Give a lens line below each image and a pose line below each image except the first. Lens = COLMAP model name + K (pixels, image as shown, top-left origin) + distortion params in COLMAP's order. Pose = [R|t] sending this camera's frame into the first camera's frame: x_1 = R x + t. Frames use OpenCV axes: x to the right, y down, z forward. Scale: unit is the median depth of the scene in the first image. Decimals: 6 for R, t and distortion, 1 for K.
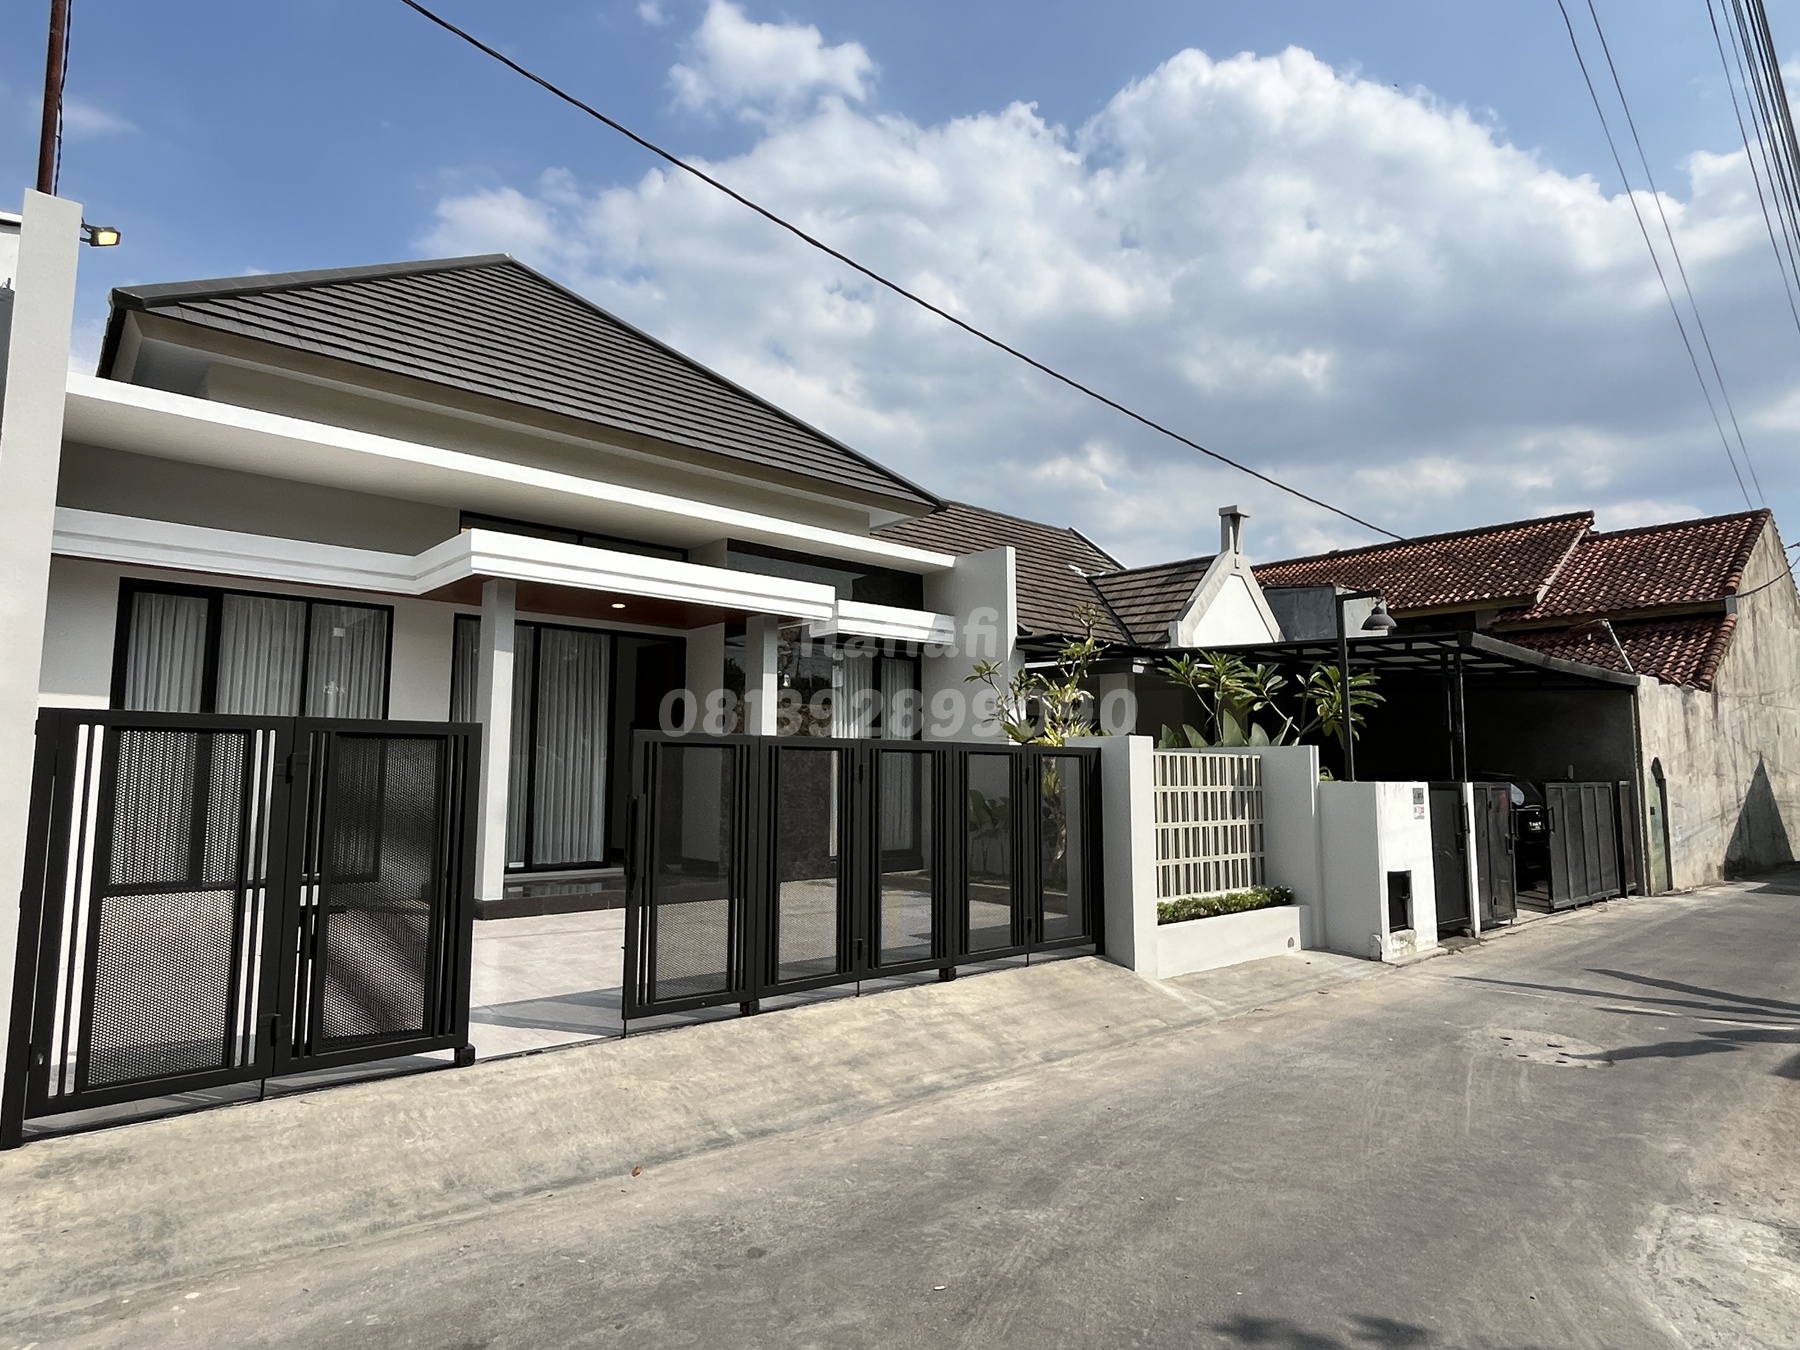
lens RADIAL K [[1015.7, 0, 891.0], [0, 1015.7, 677.2], [0, 0, 1]] dist [-0.005468, 0.002232]
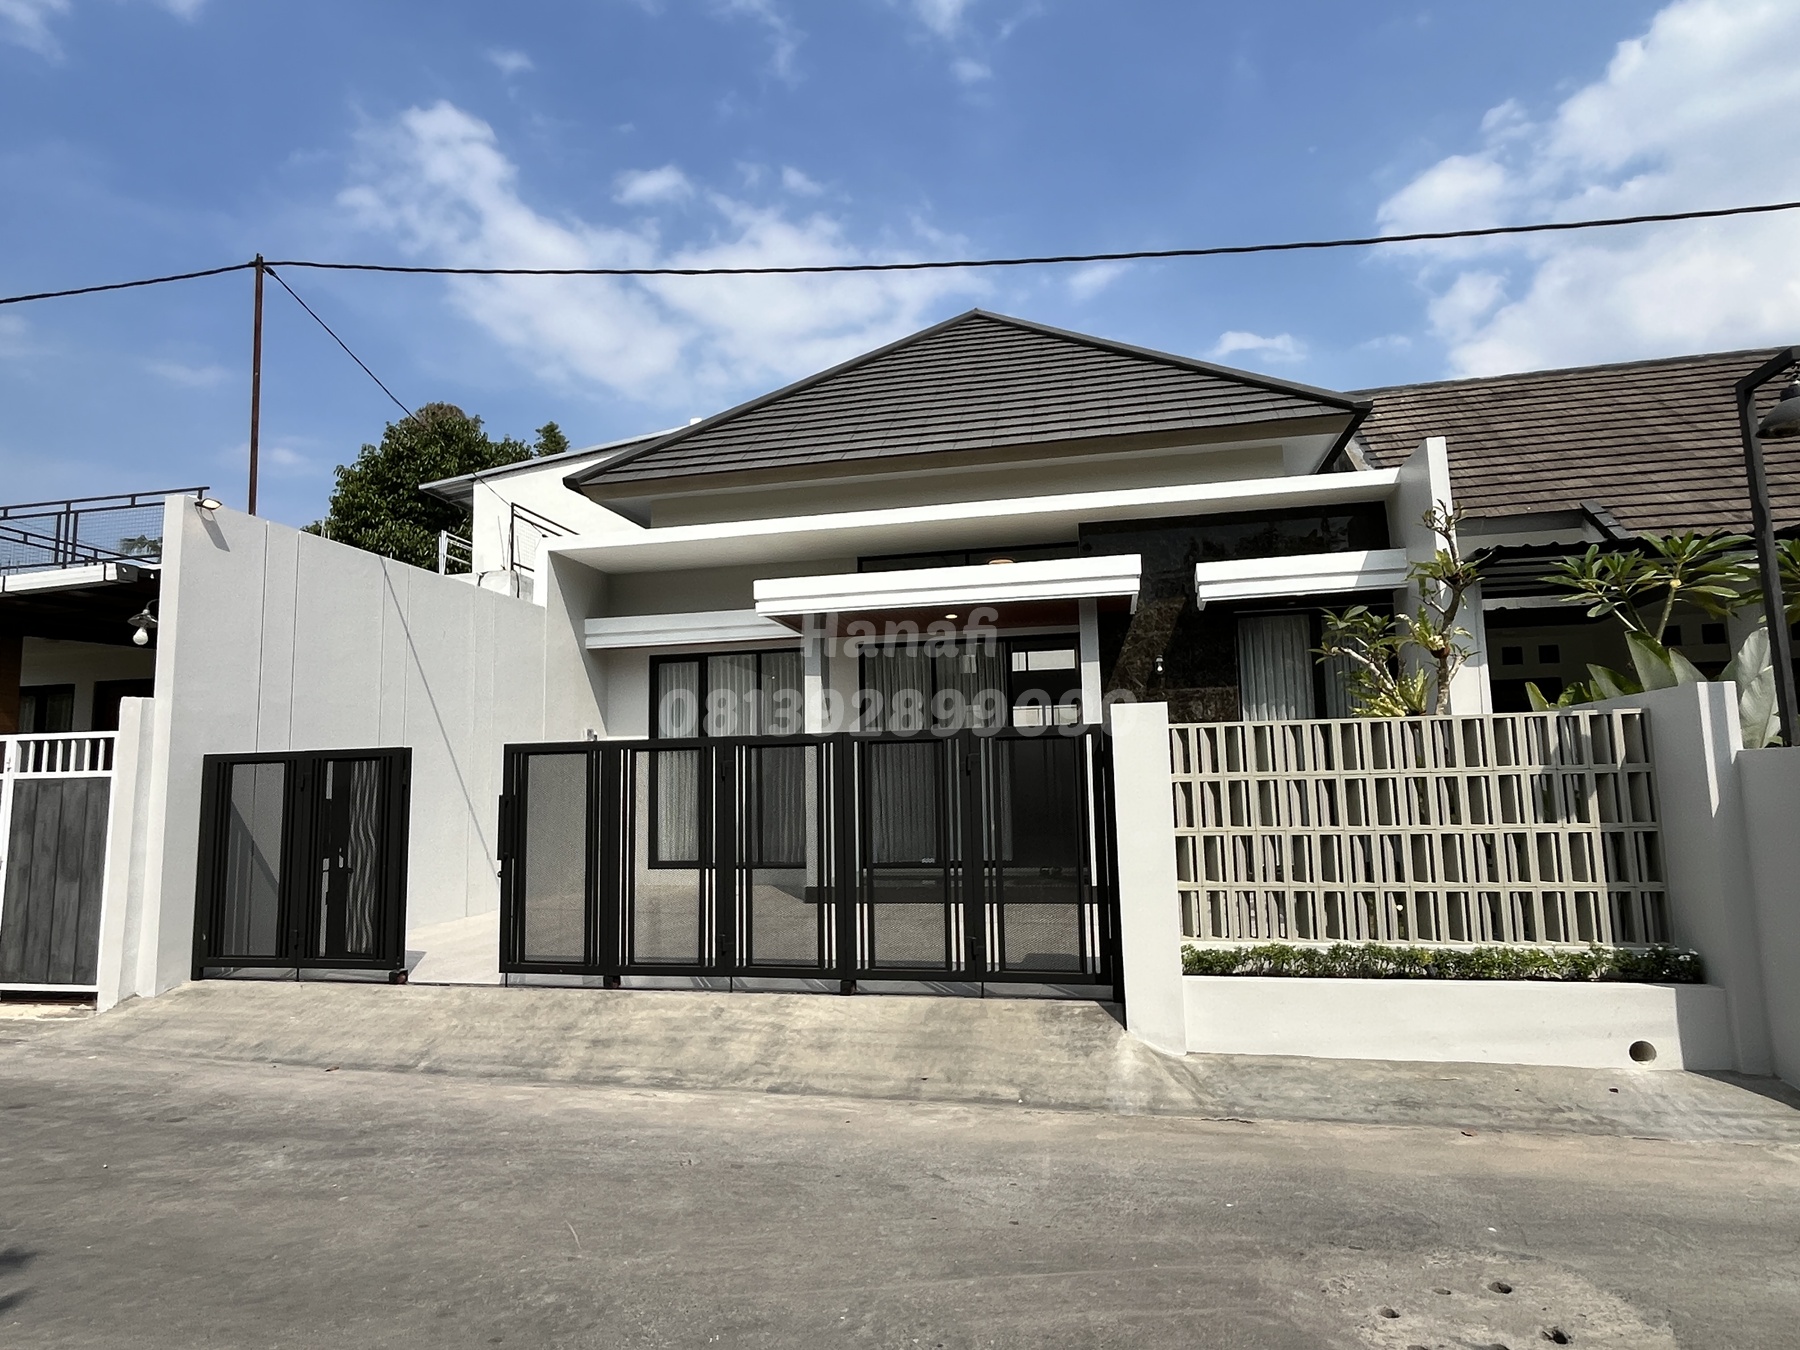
lens RADIAL K [[1015.7, 0, 894.0], [0, 1015.7, 677.4], [0, 0, 1]] dist [-0.005468, 0.002232]
pose [[0.589906, -0.108116, -0.800201, 0.648092], [0.104185, 0.992903, -0.057347, 0.056621], [0.800723, -0.049539, 0.596983, 0.390542]]
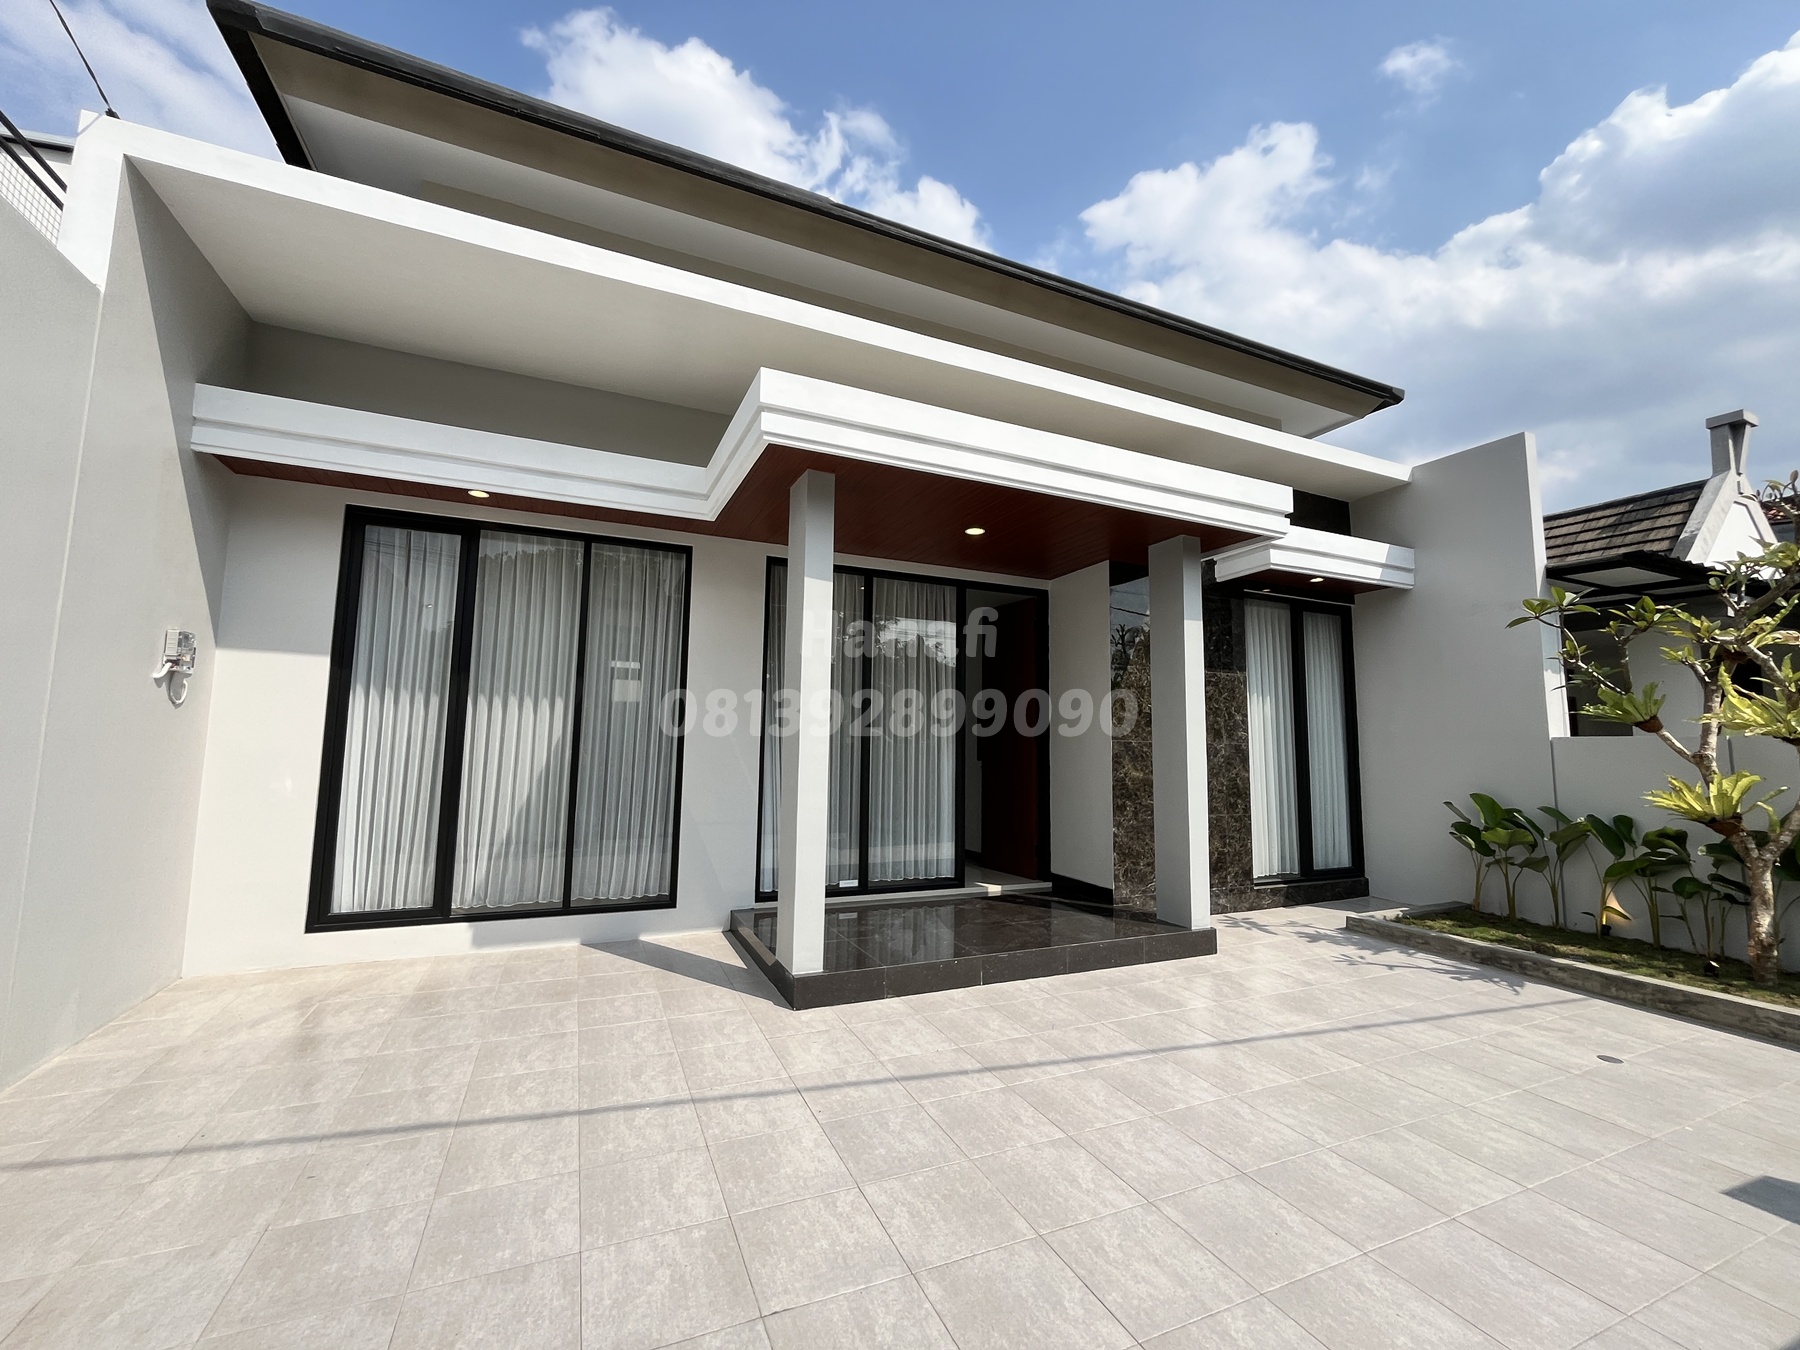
lens RADIAL K [[729.3, 0, 892.9], [0, 729.3, 671.3], [0, 0, 1]] dist [-0.001265, -0.000643]
pose [[0.952567, -0.022097, -0.303525, -0.206729], [0.019061, 0.999734, -0.012963, 0.040801], [0.303731, 0.006563, 0.952735, 0.602340]]
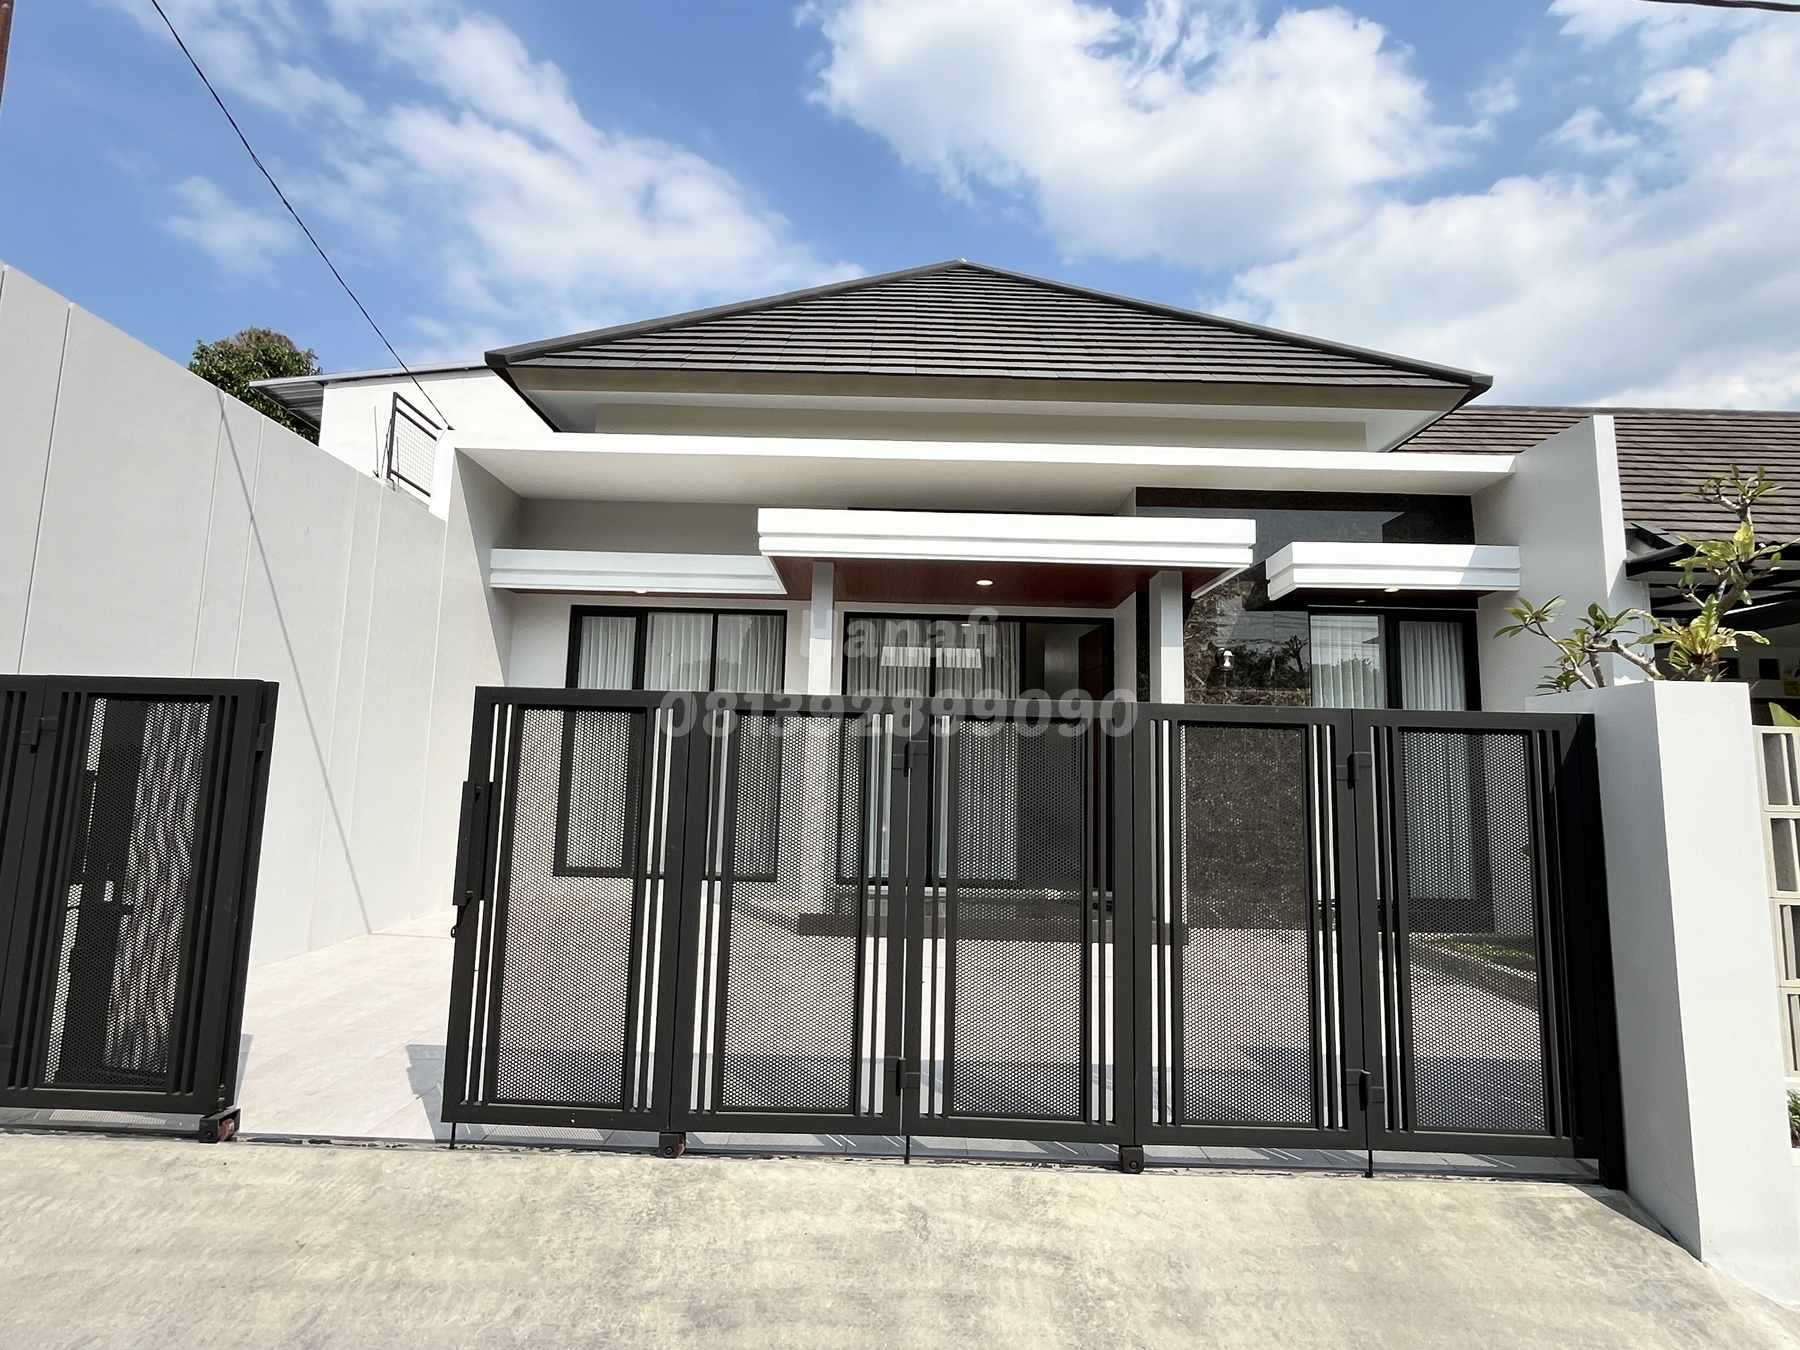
lens RADIAL K [[920.0, 0, 891.9], [0, 920.0, 675.5], [0, 0, 1]] dist [-0.002951, 0.000845]
pose [[0.747852, -0.066020, -0.660575, 0.222953], [0.043829, 0.997782, -0.050102, 0.053500], [0.662417, 0.008517, 0.749087, 0.442602]]
